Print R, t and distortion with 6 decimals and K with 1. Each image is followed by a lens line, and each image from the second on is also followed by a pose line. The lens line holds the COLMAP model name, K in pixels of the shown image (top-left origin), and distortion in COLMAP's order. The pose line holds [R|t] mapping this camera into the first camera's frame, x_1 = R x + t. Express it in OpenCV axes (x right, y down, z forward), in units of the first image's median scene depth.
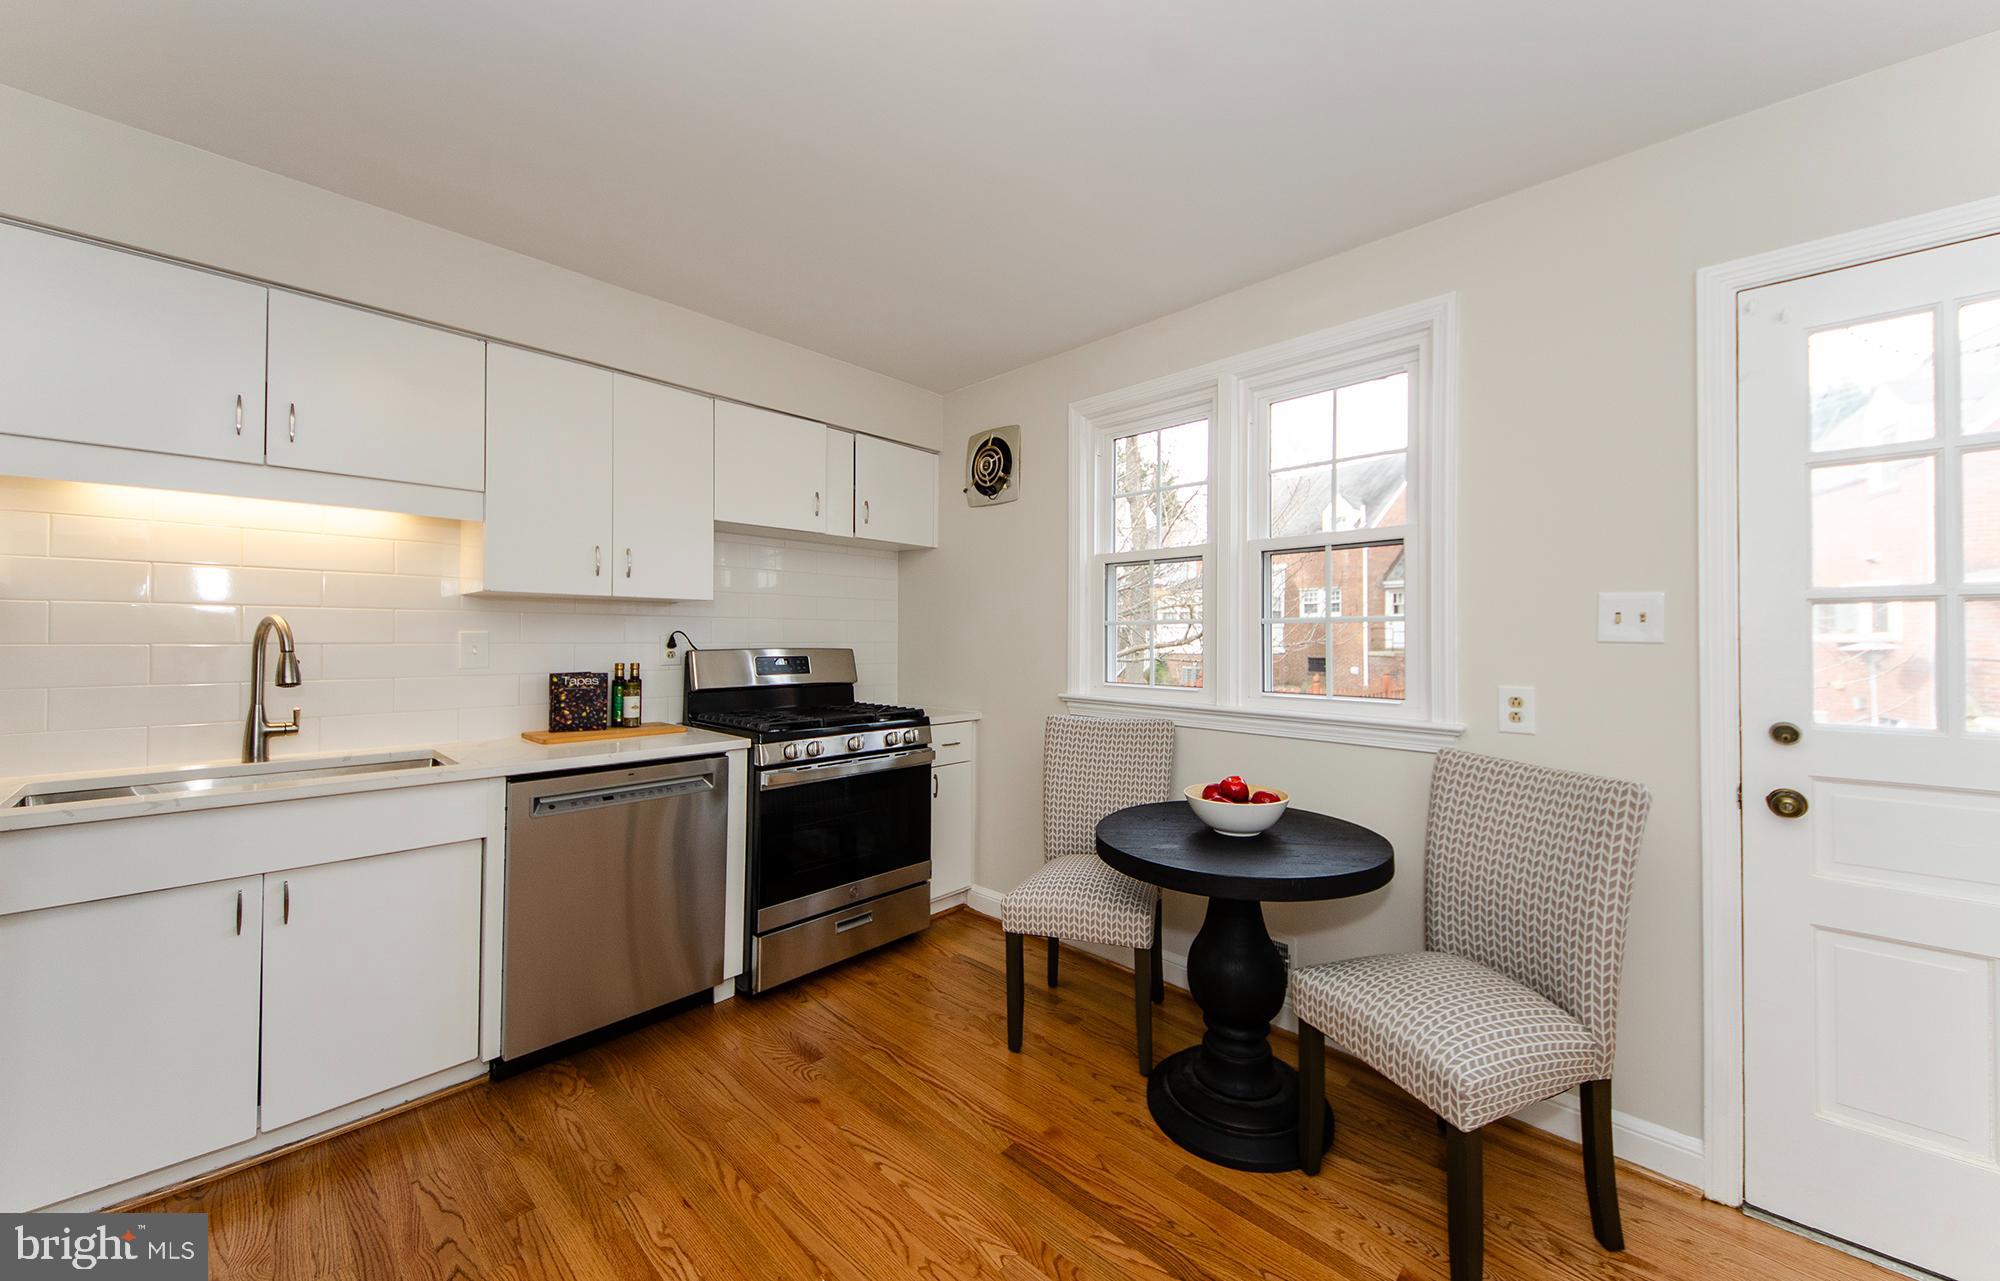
lens RADIAL K [[730.0, 0, 1030.2], [0, 730.0, 637.5], [0, 0, 1]] dist [0.108419, -0.045003]
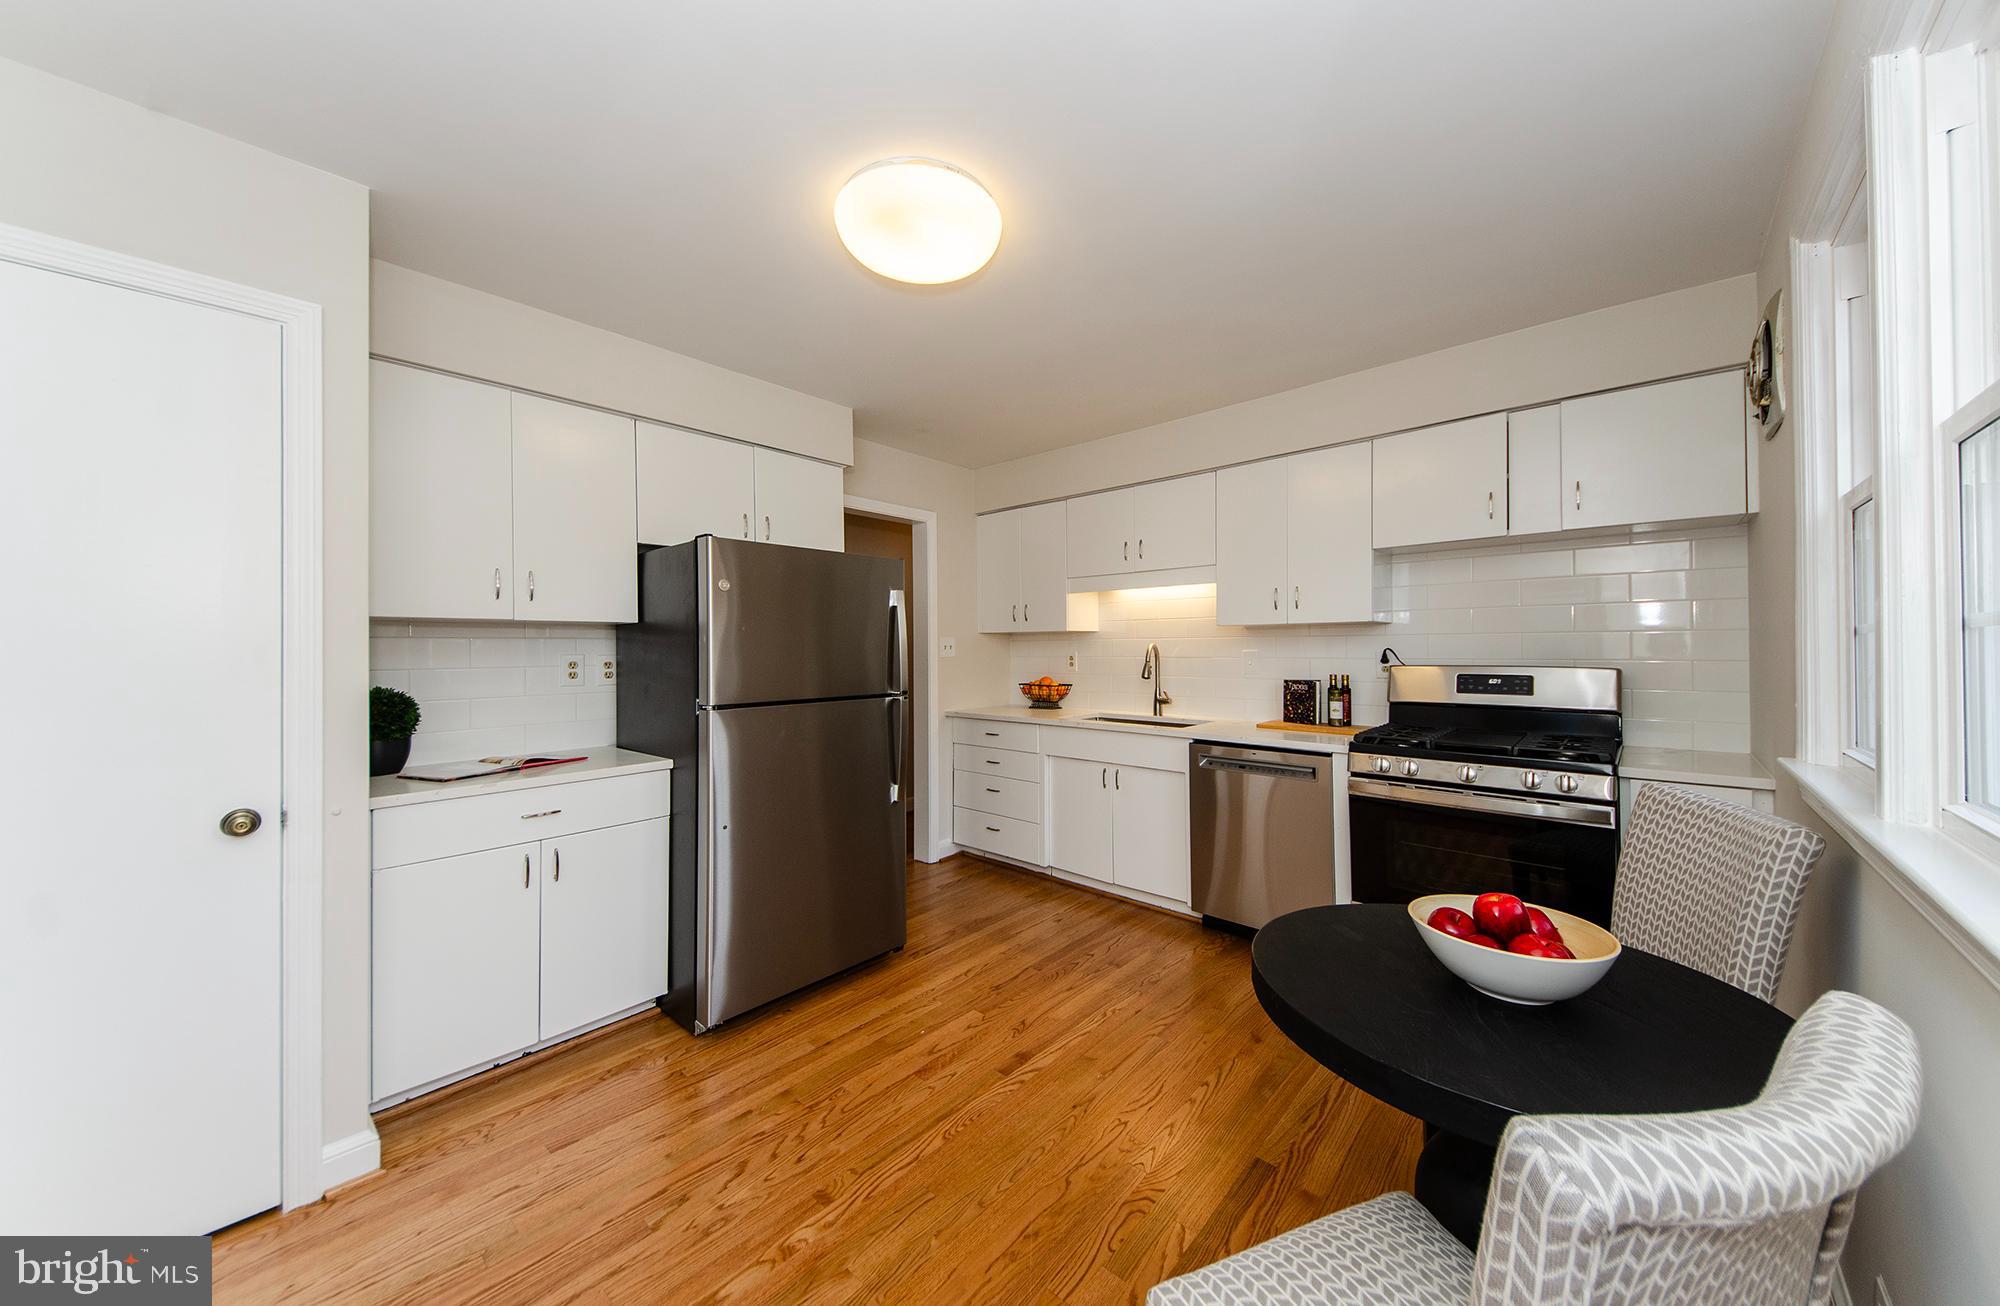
lens RADIAL K [[683.9, 0, 990.2], [0, 683.9, 650.5], [0, 0, 1]] dist [0.020792, 0.000028]
pose [[0.001644, -0.007479, -0.999971, 0.635736], [0.004067, 0.999964, -0.007472, 0.000031], [0.999990, -0.004054, 0.001674, 0.452854]]
